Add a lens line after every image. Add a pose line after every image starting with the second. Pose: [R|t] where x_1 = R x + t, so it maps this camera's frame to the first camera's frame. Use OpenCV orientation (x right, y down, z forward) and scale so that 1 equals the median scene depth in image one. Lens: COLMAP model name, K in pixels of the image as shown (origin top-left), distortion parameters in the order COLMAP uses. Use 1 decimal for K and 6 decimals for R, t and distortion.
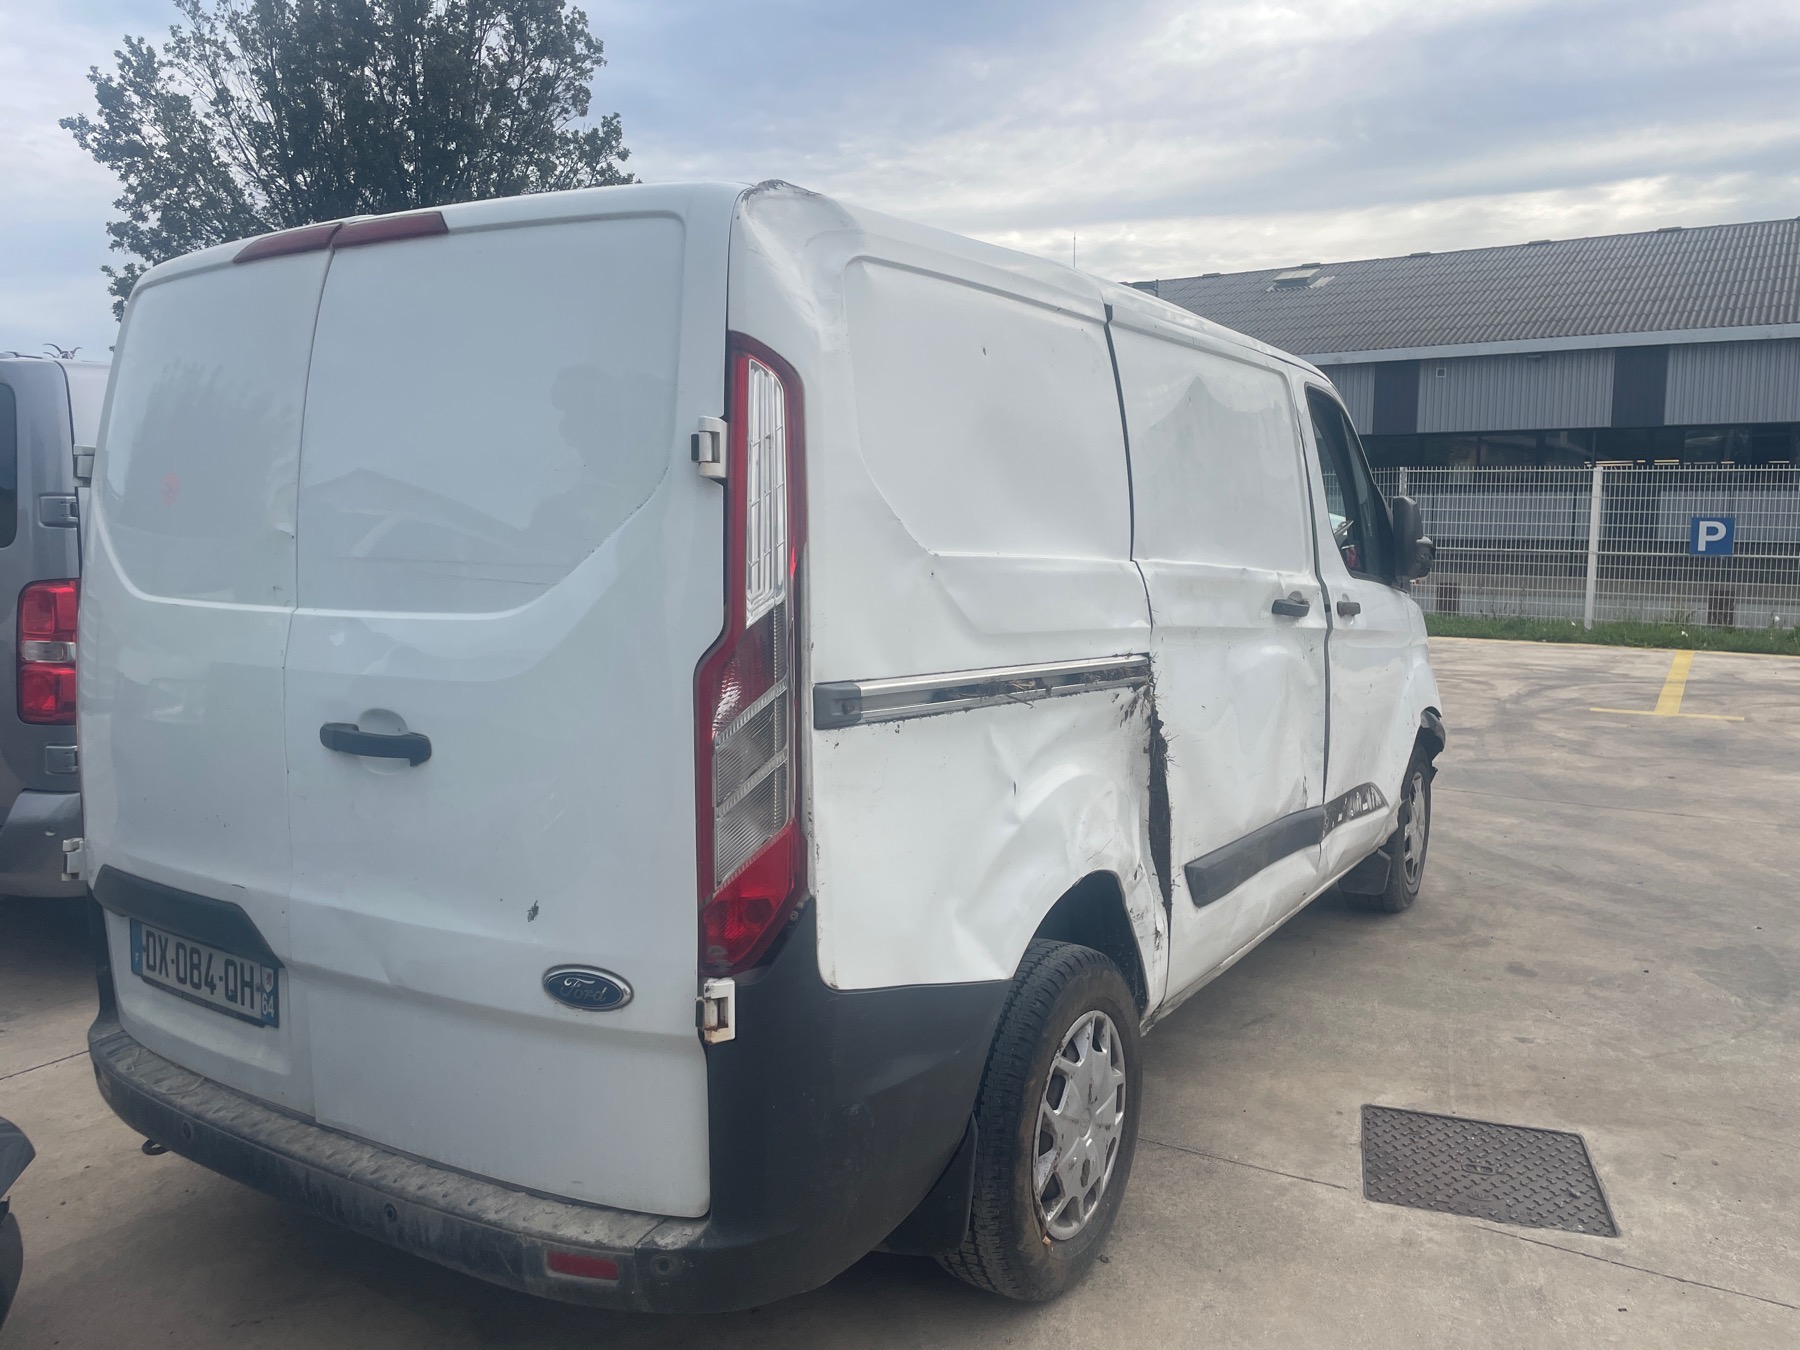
lens RADIAL K [[1377.3, 0, 904.3], [0, 1377.3, 668.9], [0, 0, 1]] dist [0.045137, -0.050305]
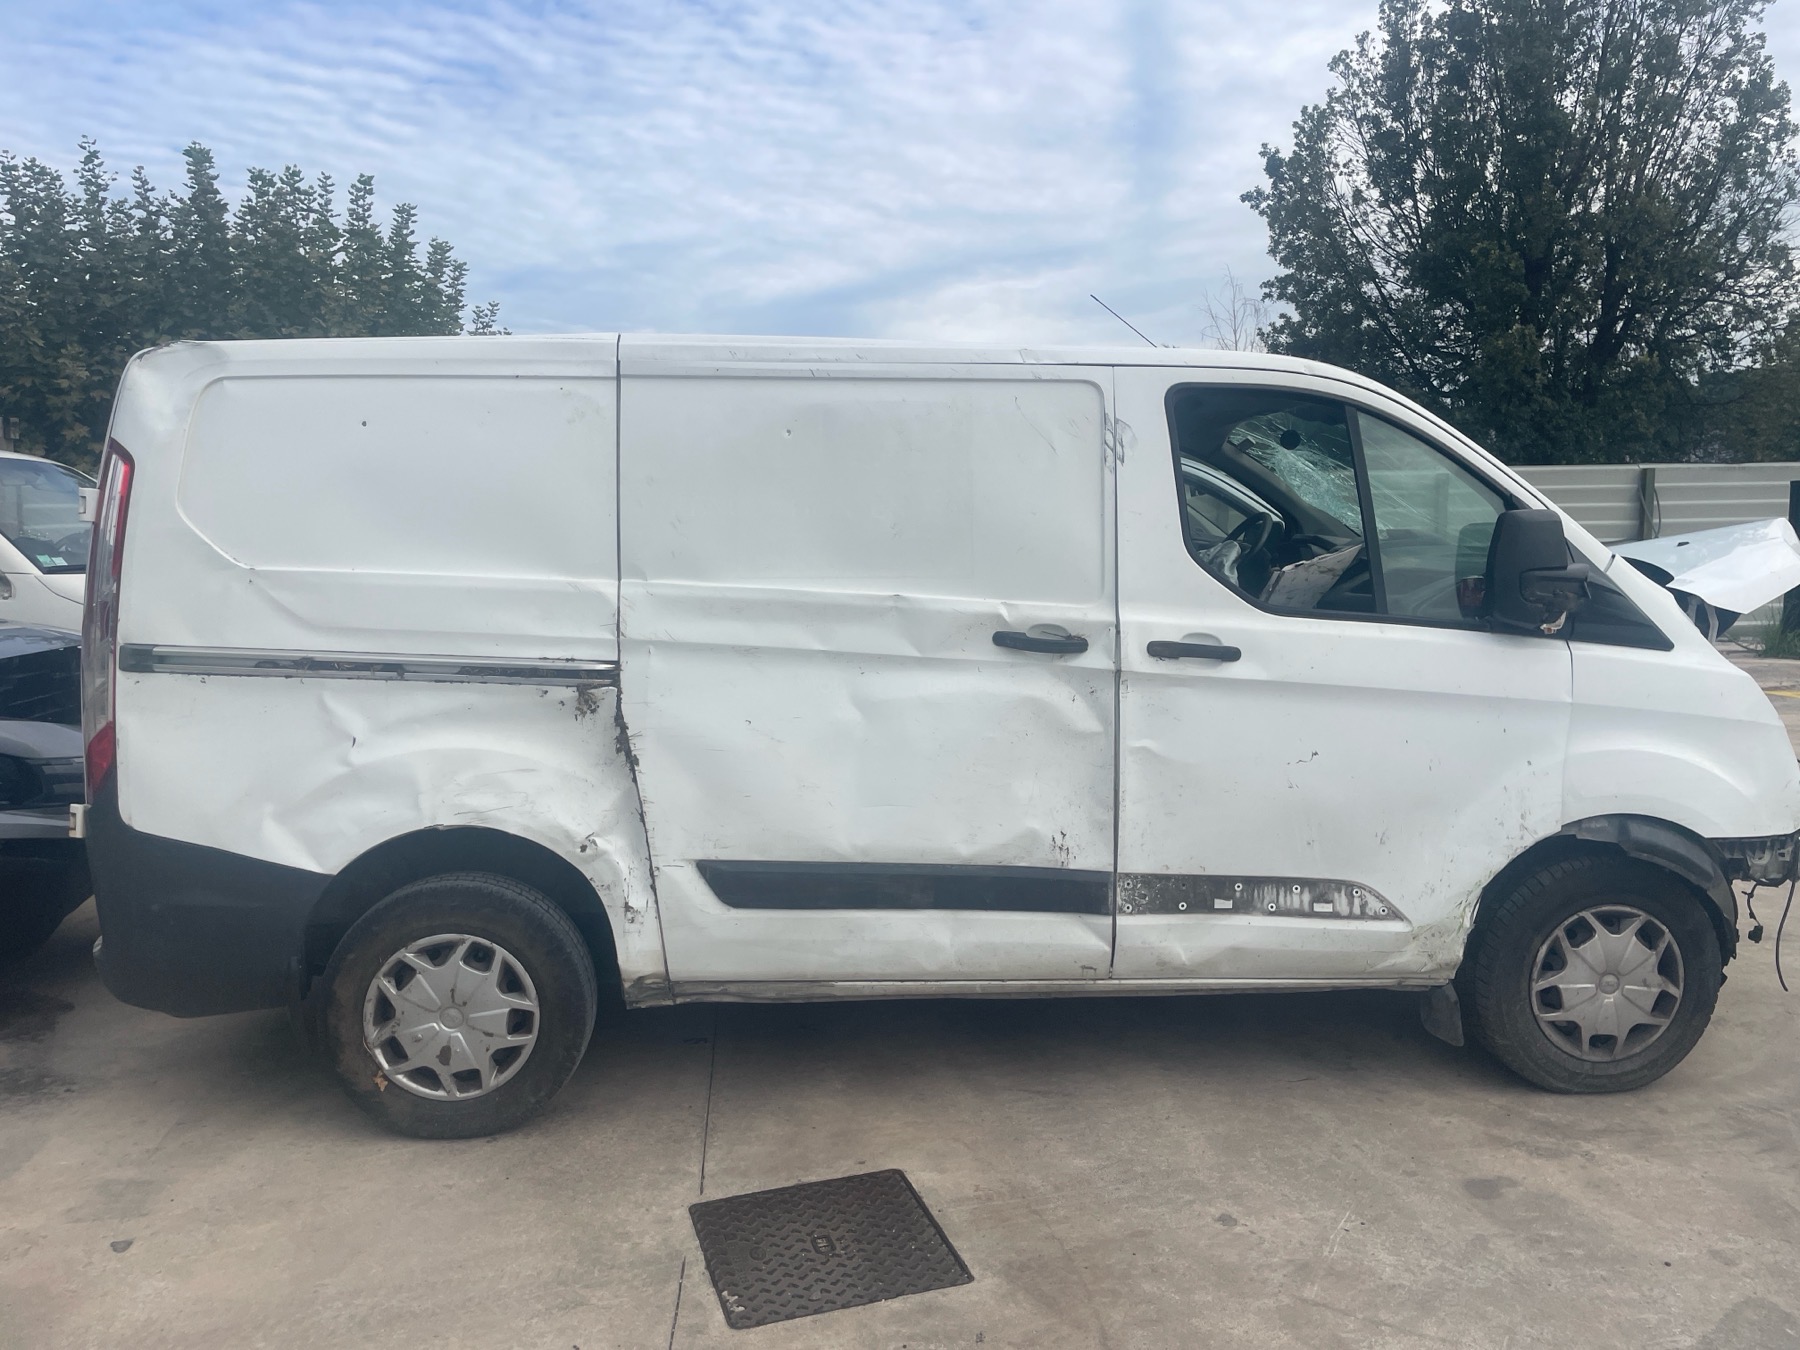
lens RADIAL K [[1377.3, 0, 911.0], [0, 1377.3, 685.9], [0, 0, 1]] dist [0.045137, -0.050305]
pose [[0.583802, 0.089967, -0.806896, 1.085461], [-0.085228, 0.995141, 0.049293, -0.059906], [0.807410, 0.039993, 0.588634, 0.452498]]
